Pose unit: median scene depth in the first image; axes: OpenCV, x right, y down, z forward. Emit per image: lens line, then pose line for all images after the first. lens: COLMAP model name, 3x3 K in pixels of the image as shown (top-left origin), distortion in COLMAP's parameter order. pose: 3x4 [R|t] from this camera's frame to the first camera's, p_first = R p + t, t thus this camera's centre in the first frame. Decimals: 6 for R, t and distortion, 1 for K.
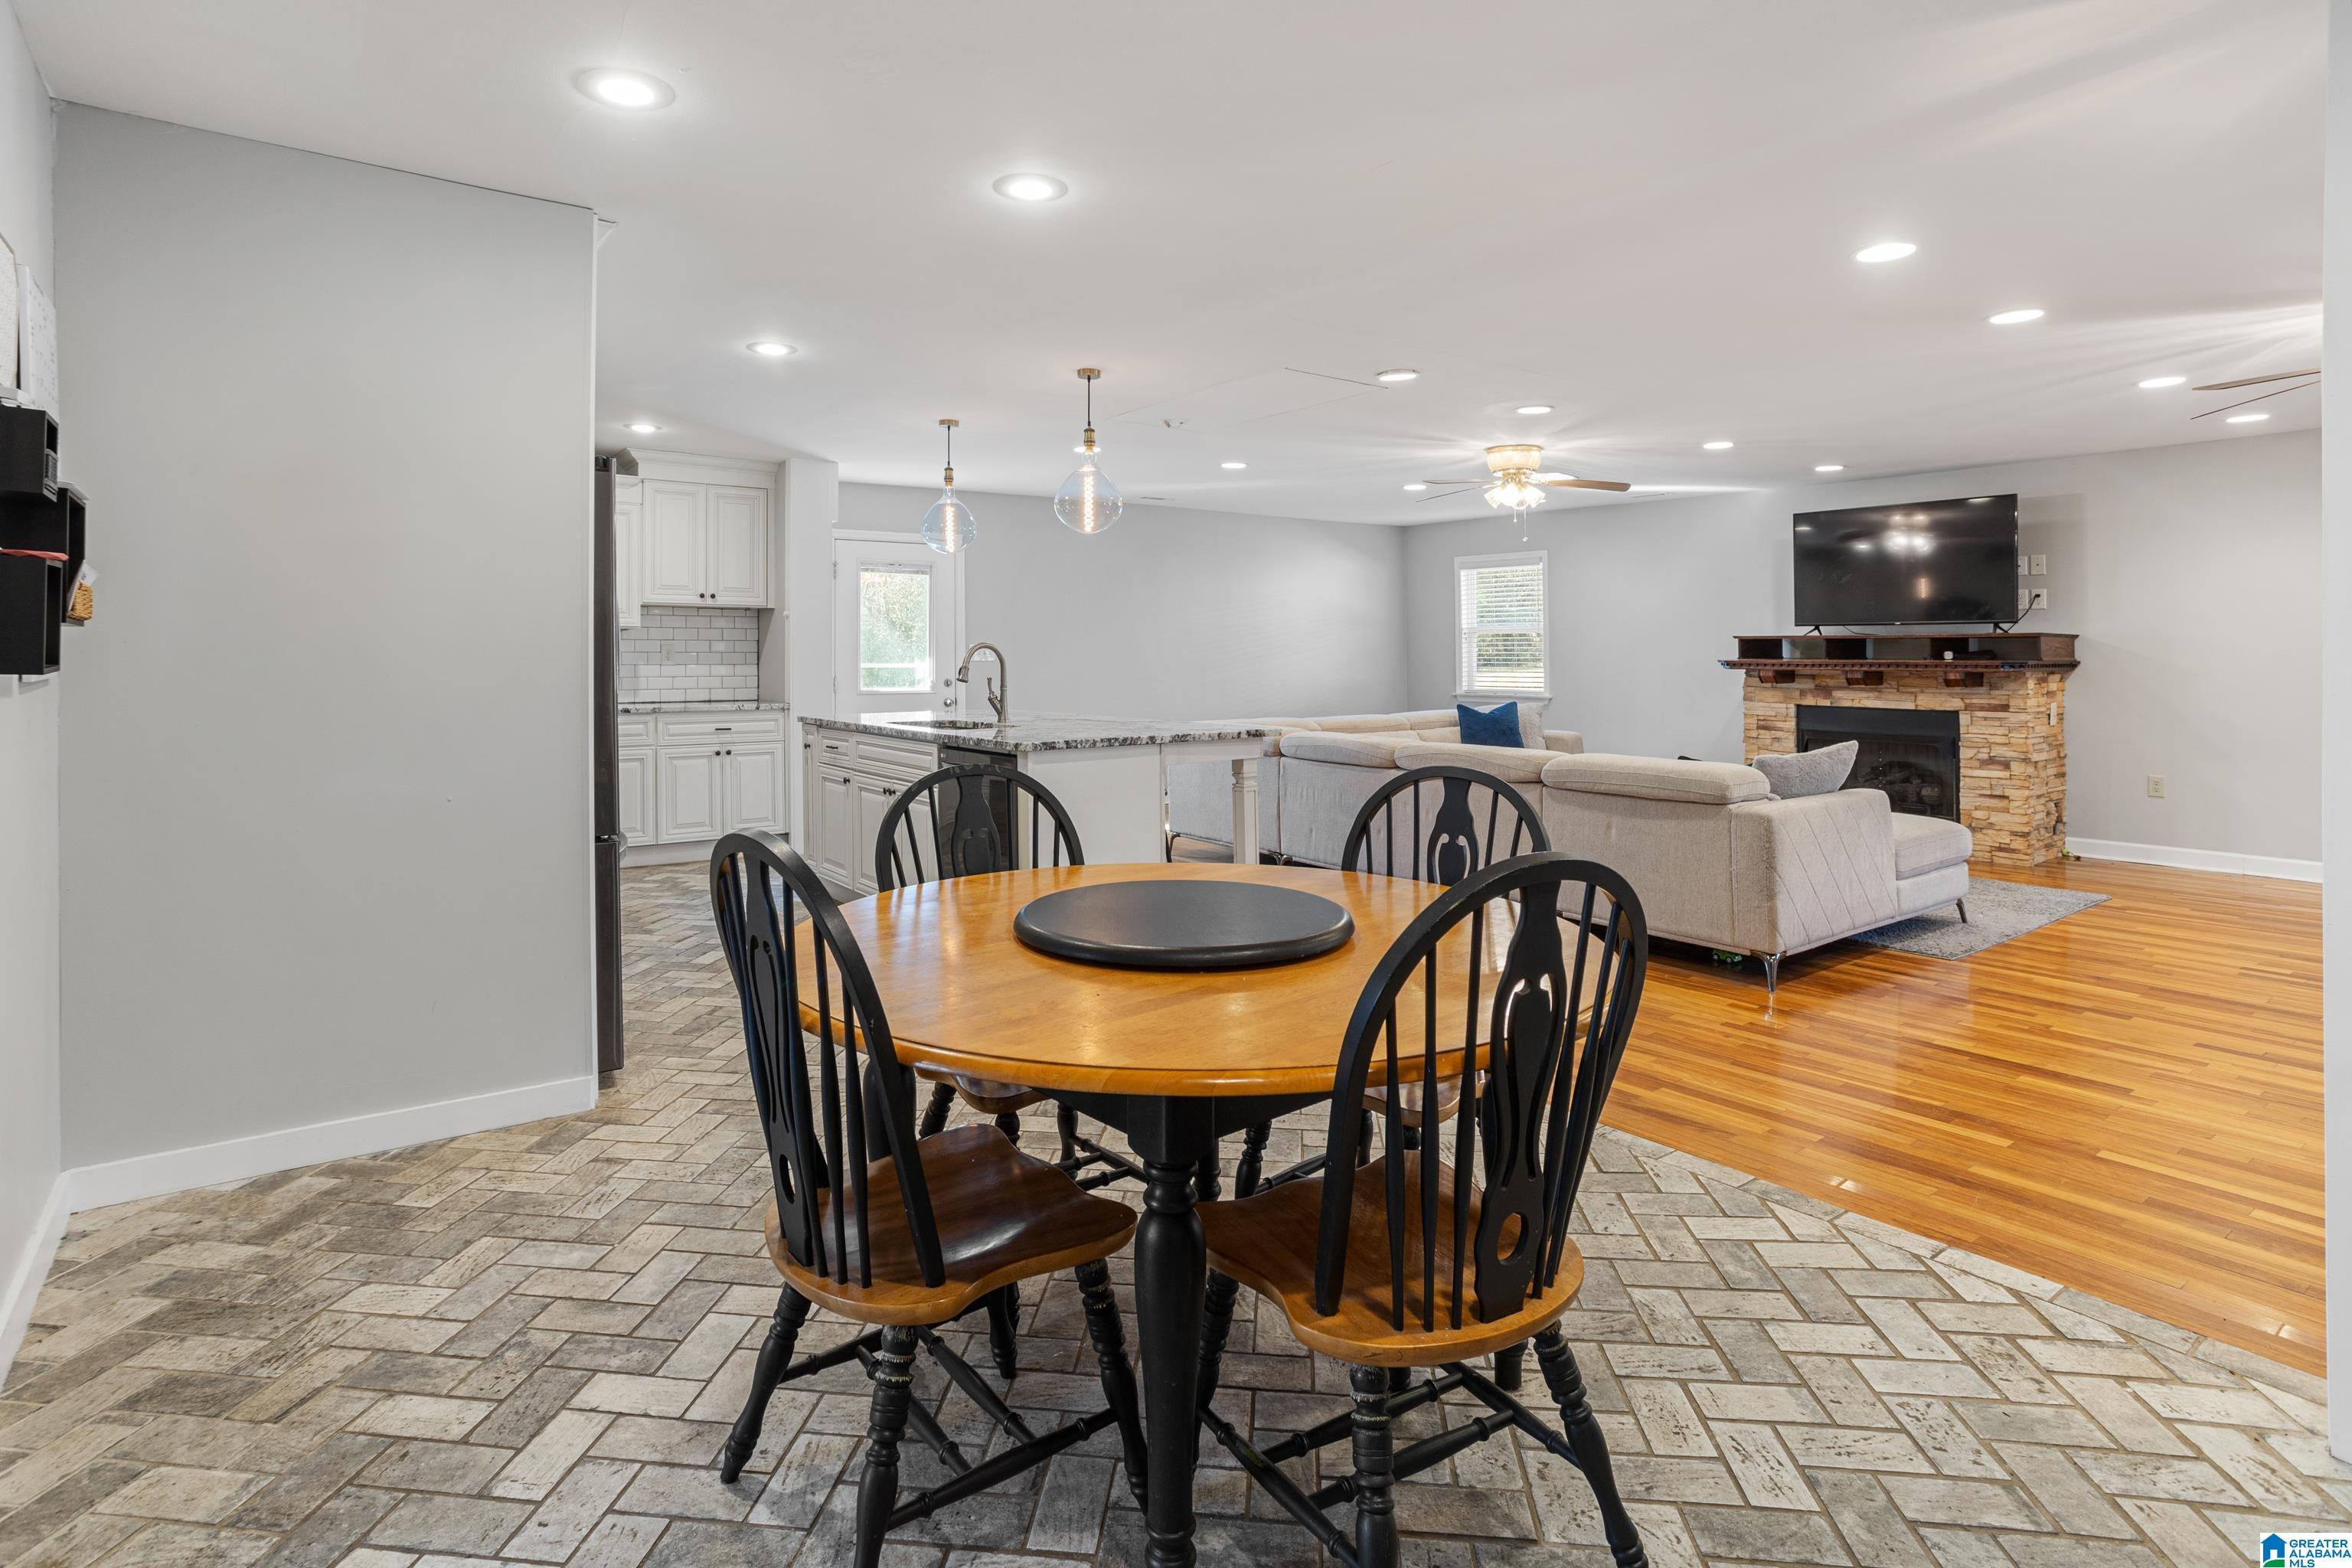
lens RADIAL K [[1197.8, 0, 1166.4], [0, 1197.8, 636.3], [0, 0, 1]] dist [-0.071355, 0.049847]
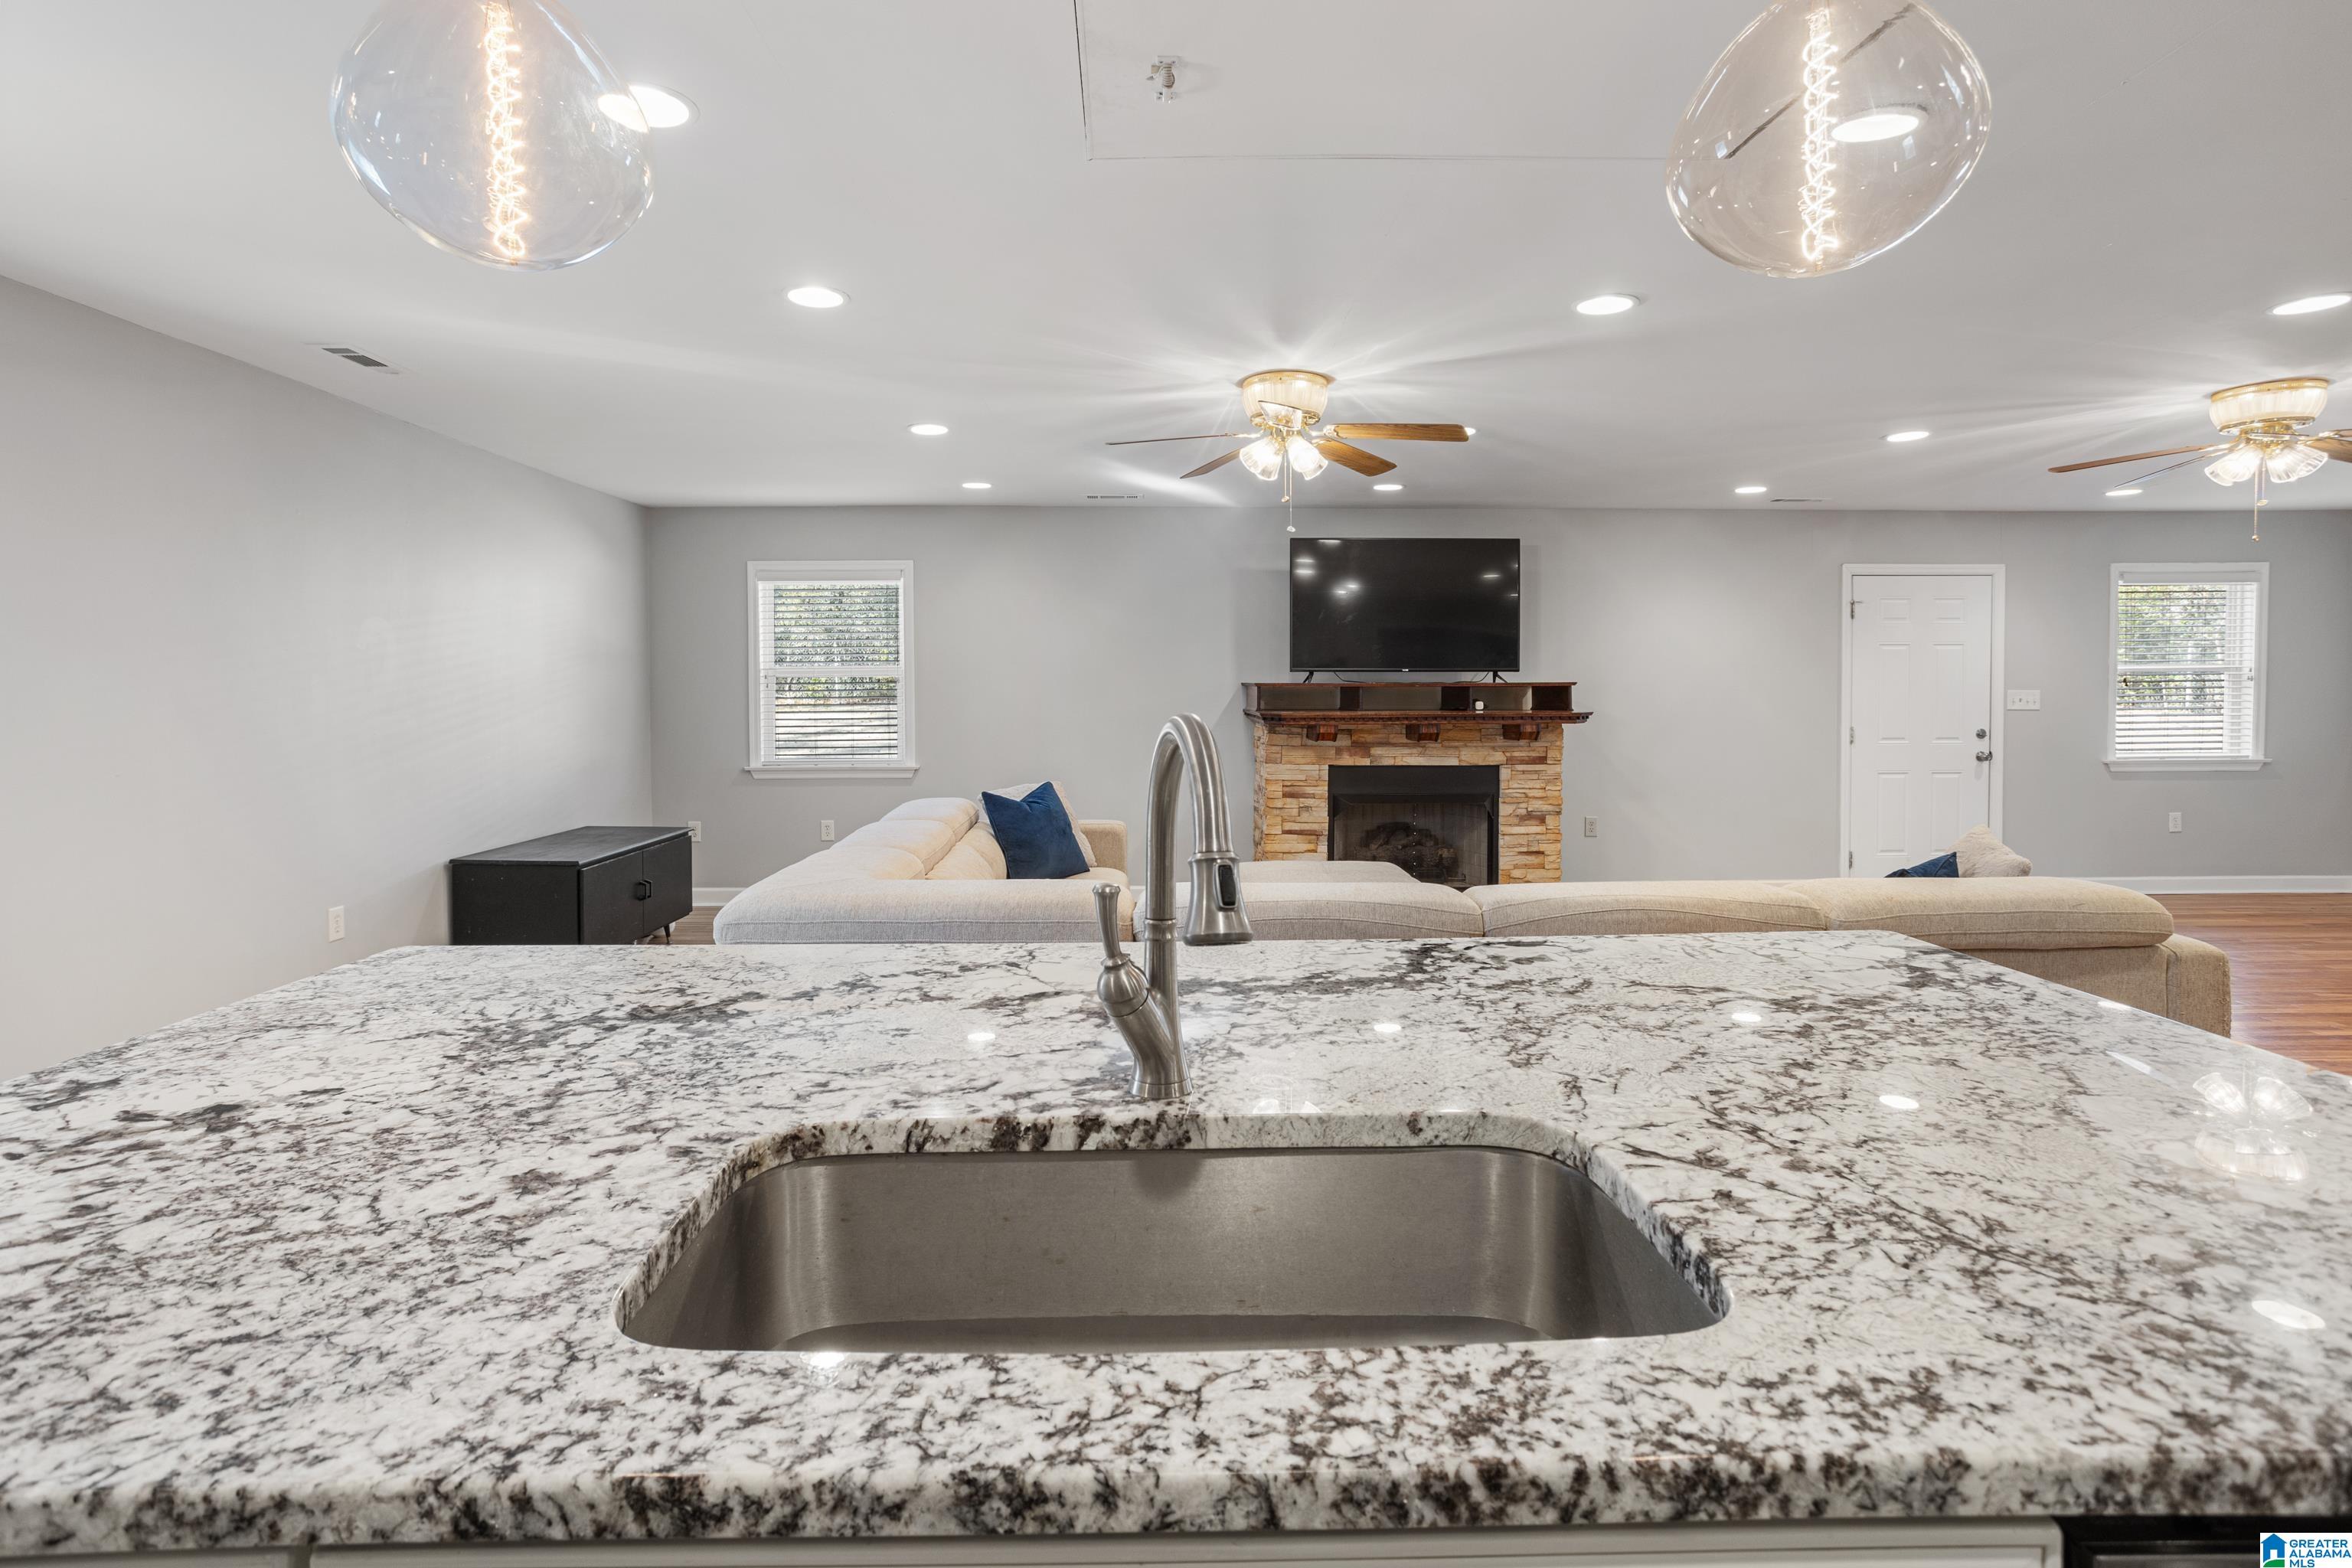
lens RADIAL K [[1175.9, 0, 1167.0], [0, 1175.9, 736.1], [0, 0, 1]] dist [-0.055140, 0.036408]
pose [[0.573404, -0.035580, 0.818500, -0.233043], [-0.005717, 0.998858, 0.047424, -0.002025], [-0.819253, -0.031872, 0.572546, 0.670914]]
